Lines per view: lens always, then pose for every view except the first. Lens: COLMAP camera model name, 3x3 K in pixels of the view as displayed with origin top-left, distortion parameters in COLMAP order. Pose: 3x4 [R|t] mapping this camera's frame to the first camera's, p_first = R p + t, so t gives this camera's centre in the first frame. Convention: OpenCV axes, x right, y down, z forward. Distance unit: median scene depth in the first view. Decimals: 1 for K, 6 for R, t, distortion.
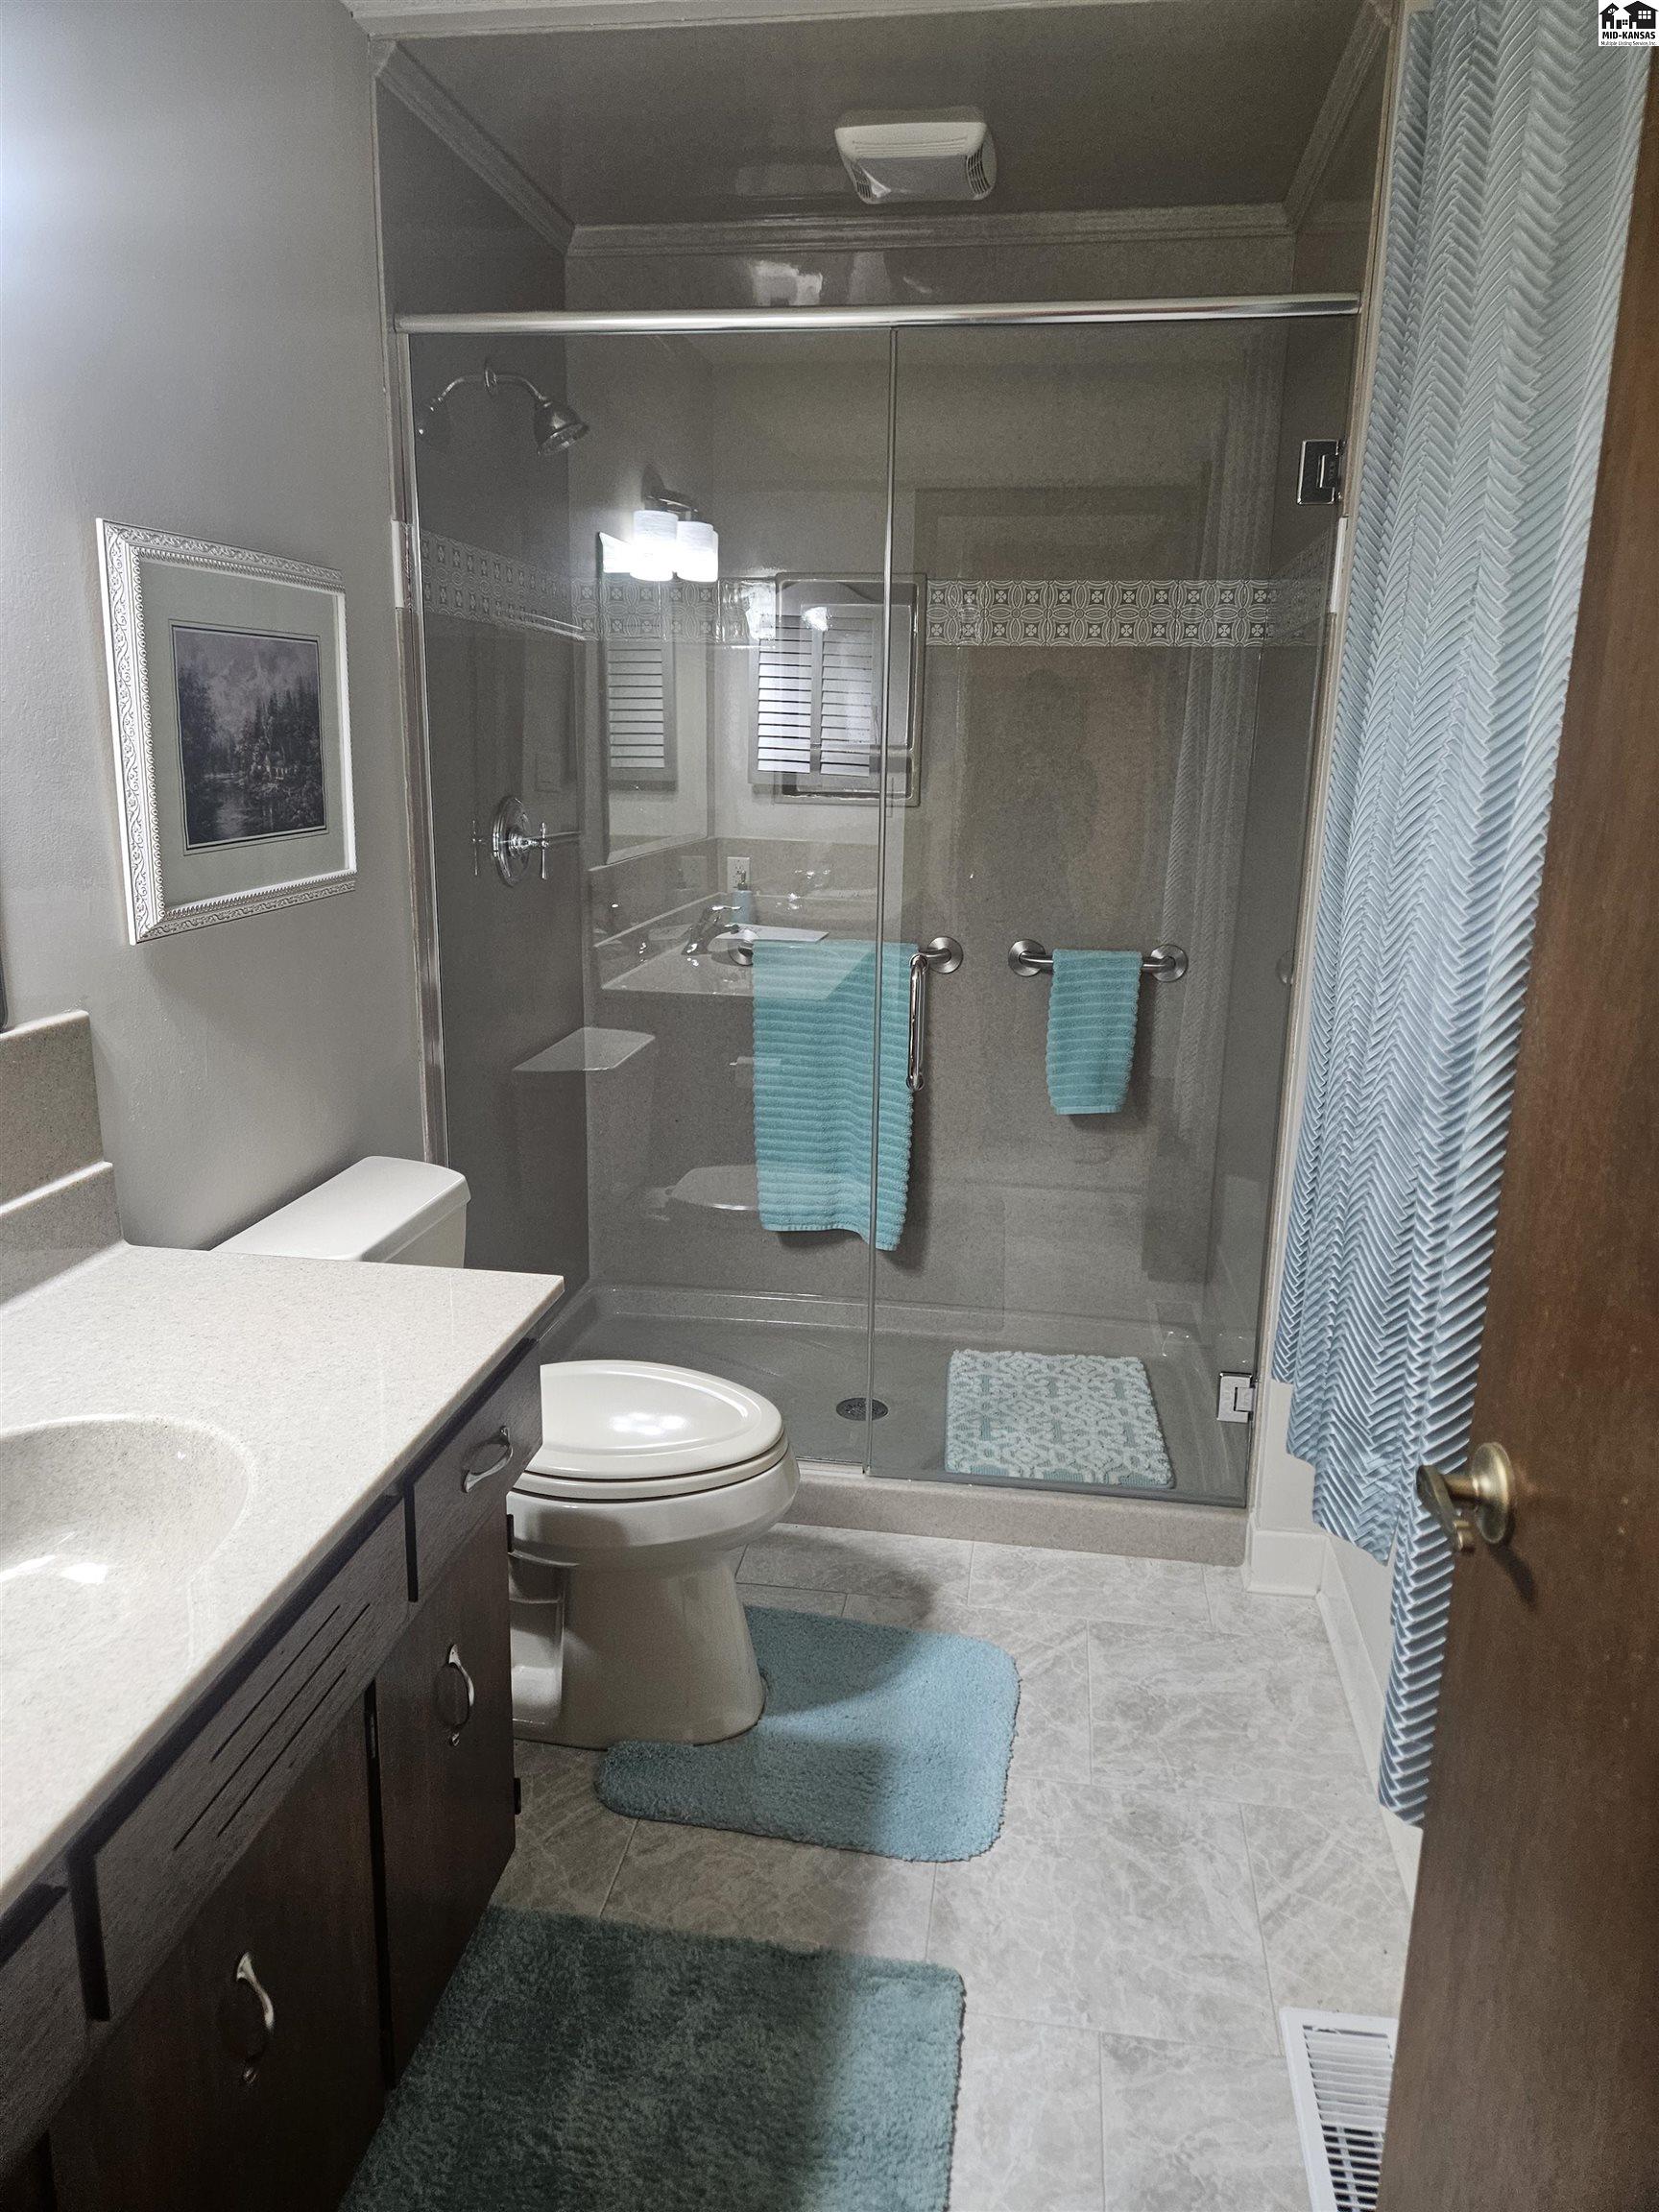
lens RADIAL K [[1476.3, 0, 838.0], [0, 1476.3, 1097.0], [0, 0, 1]] dist [0.077865, -0.063633]
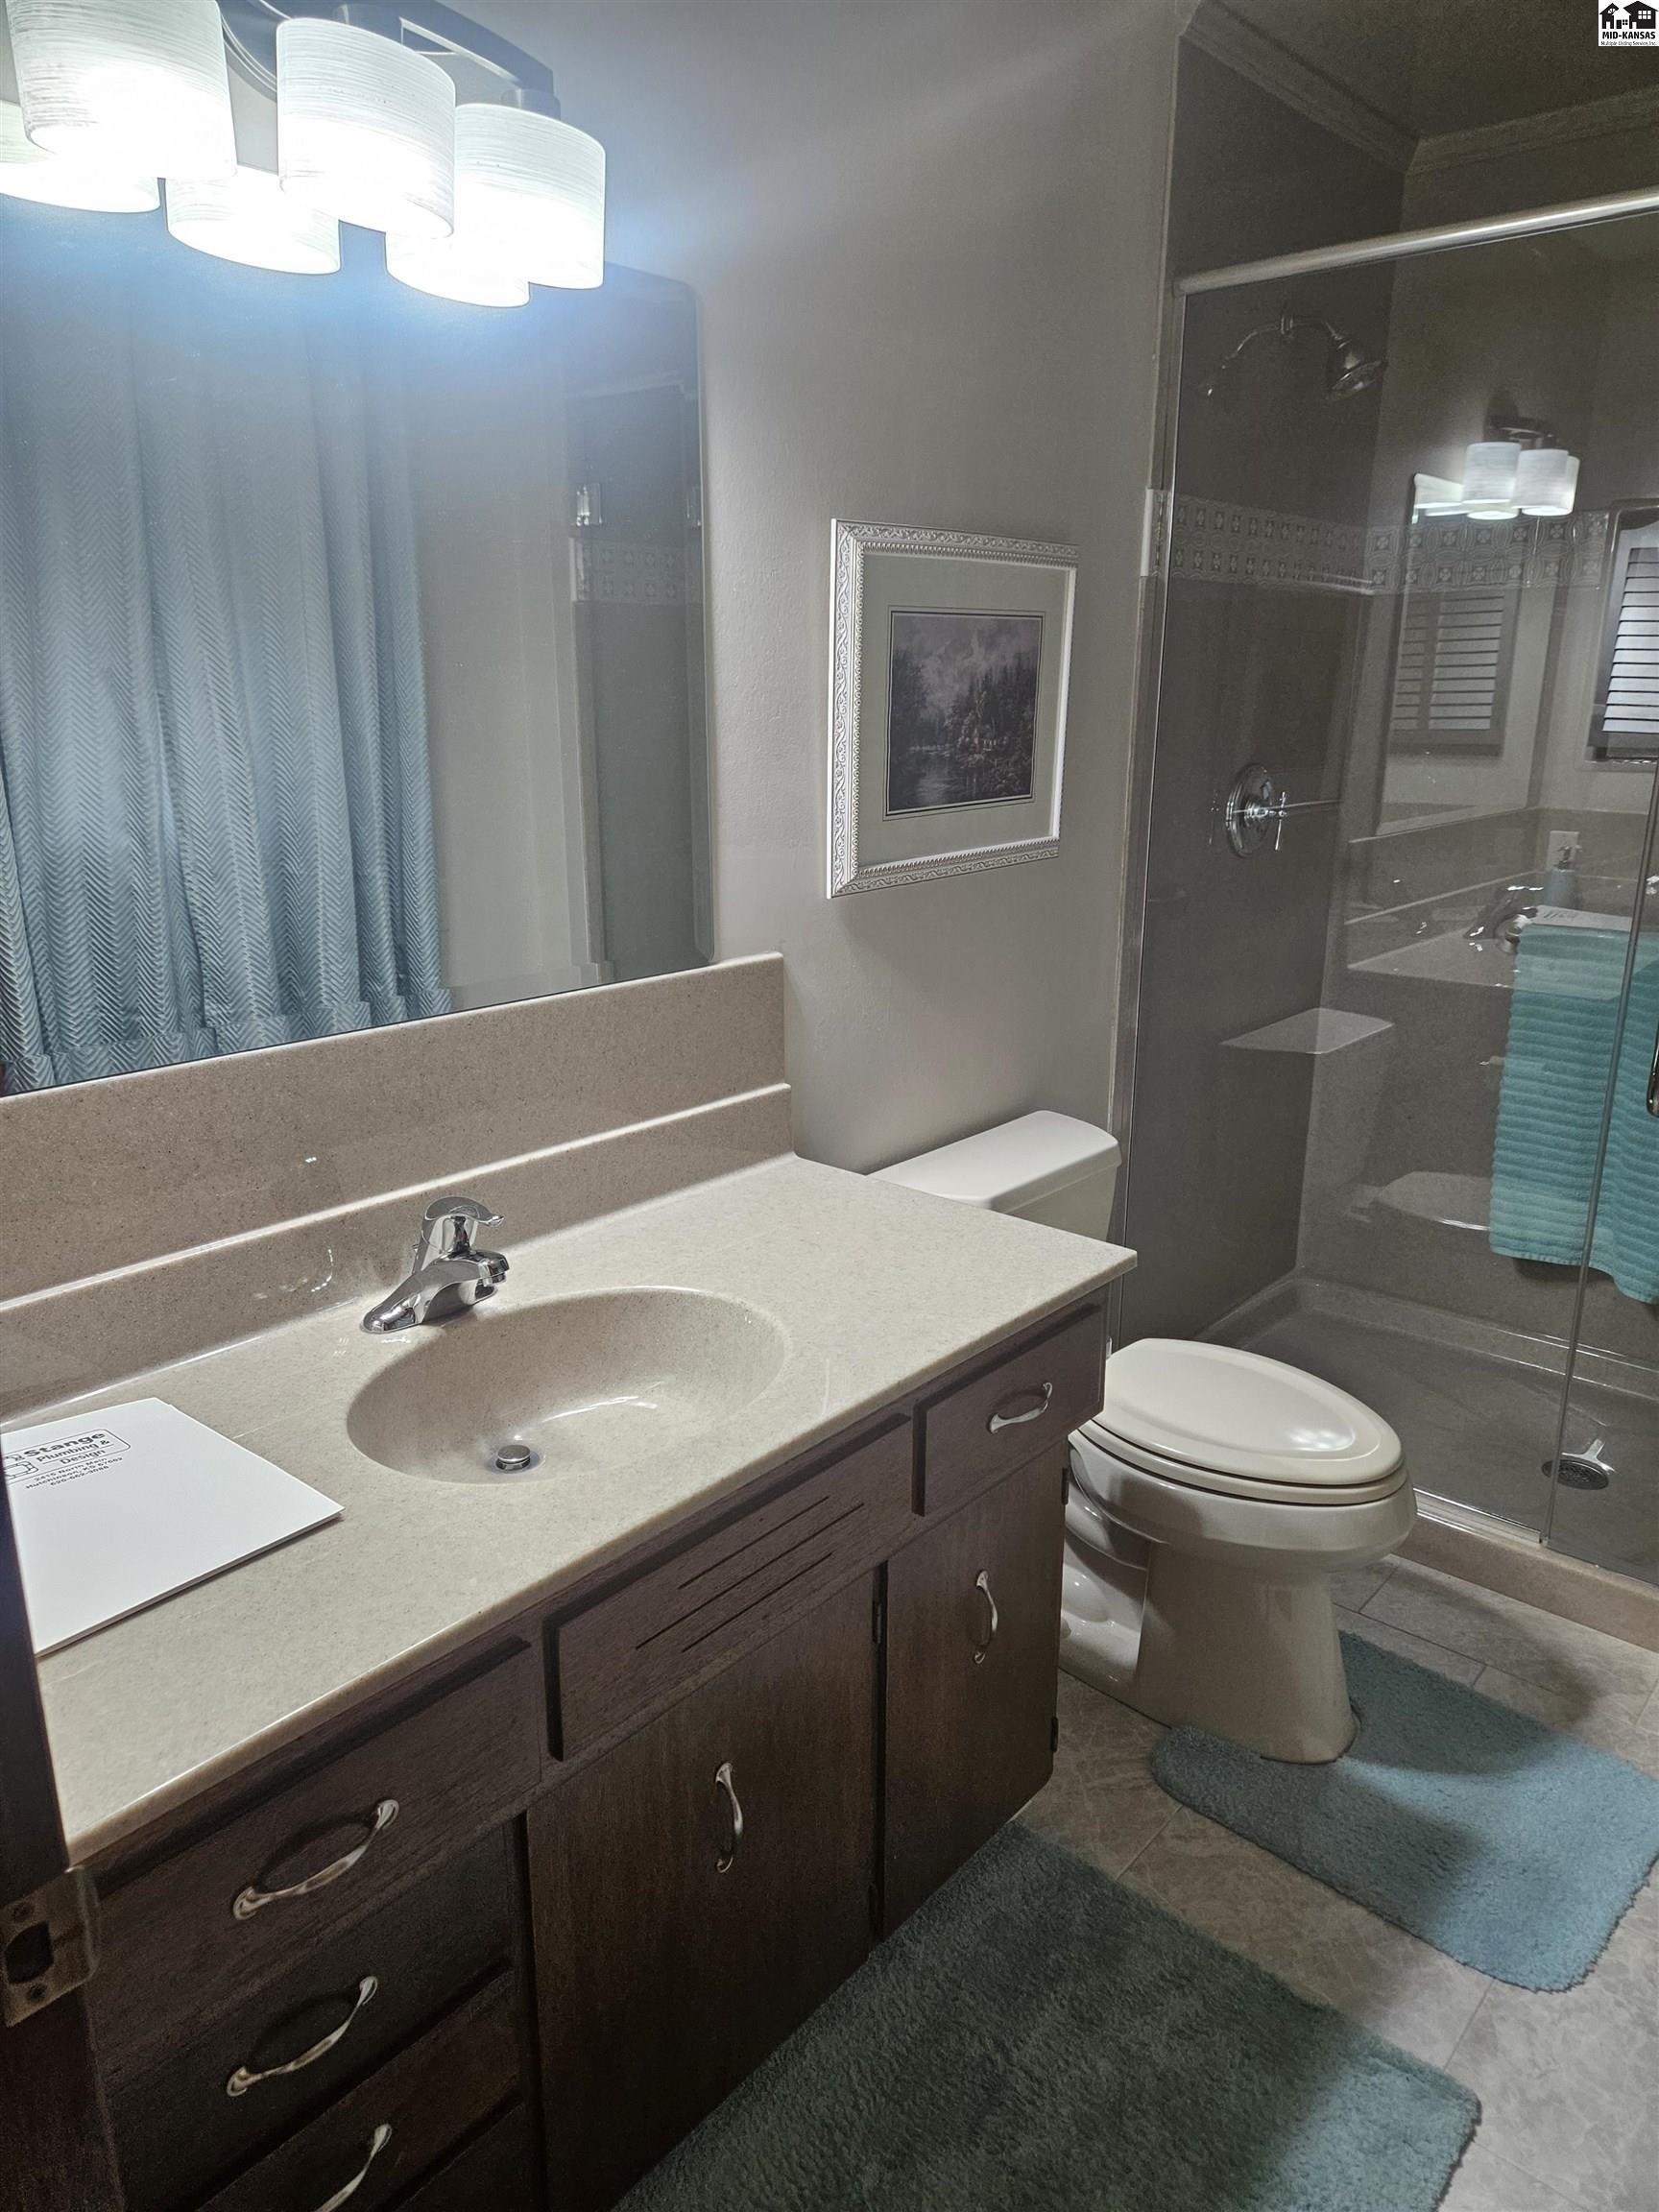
lens RADIAL K [[1476.3, 0, 821.5], [0, 1476.3, 1125.9], [0, 0, 1]] dist [0.077865, -0.063633]
pose [[0.845244, 0.136429, -0.516673, 0.104698], [-0.114972, 0.990646, 0.073496, -0.009083], [0.521867, -0.002719, 0.853023, 0.024394]]
